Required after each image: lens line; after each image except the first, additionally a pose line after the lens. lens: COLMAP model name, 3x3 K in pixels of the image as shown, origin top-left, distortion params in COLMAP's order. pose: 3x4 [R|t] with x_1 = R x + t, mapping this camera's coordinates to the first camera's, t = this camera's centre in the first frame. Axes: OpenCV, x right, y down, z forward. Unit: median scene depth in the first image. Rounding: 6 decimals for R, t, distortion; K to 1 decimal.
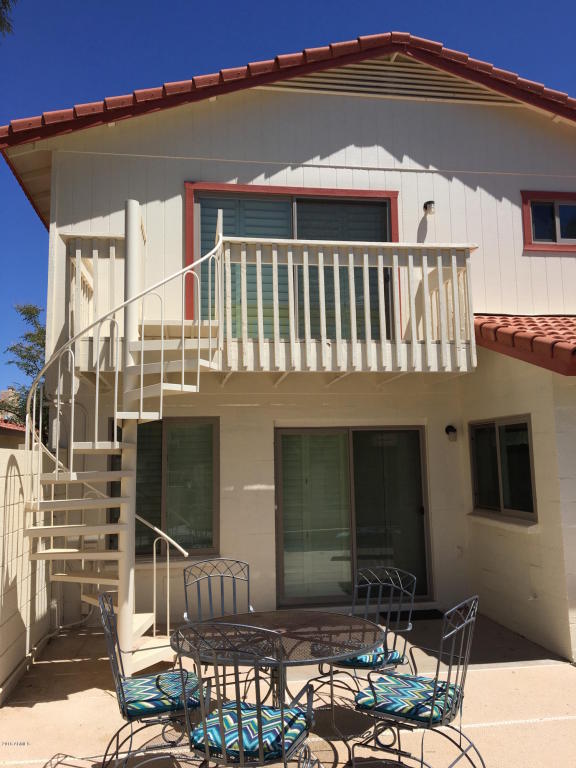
lens RADIAL K [[650.2, 0, 290.6], [0, 650.2, 384.9], [0, 0, 1]] dist [0.081696, -0.112372]
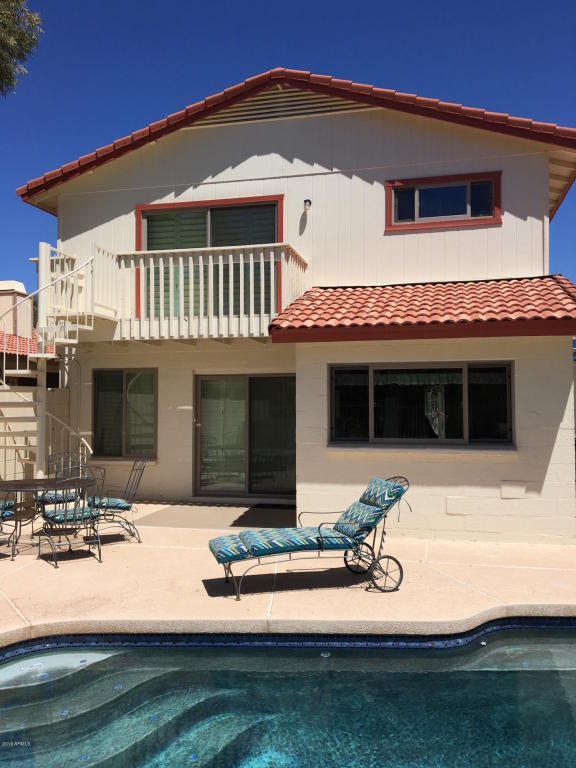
lens RADIAL K [[650.2, 0, 285.6], [0, 650.2, 384.4], [0, 0, 1]] dist [0.081696, -0.112372]
pose [[0.926956, 0.006238, -0.375119, 0.674392], [0.031152, 0.995129, 0.093528, -0.040034], [0.373876, -0.098382, 0.922246, -0.247590]]
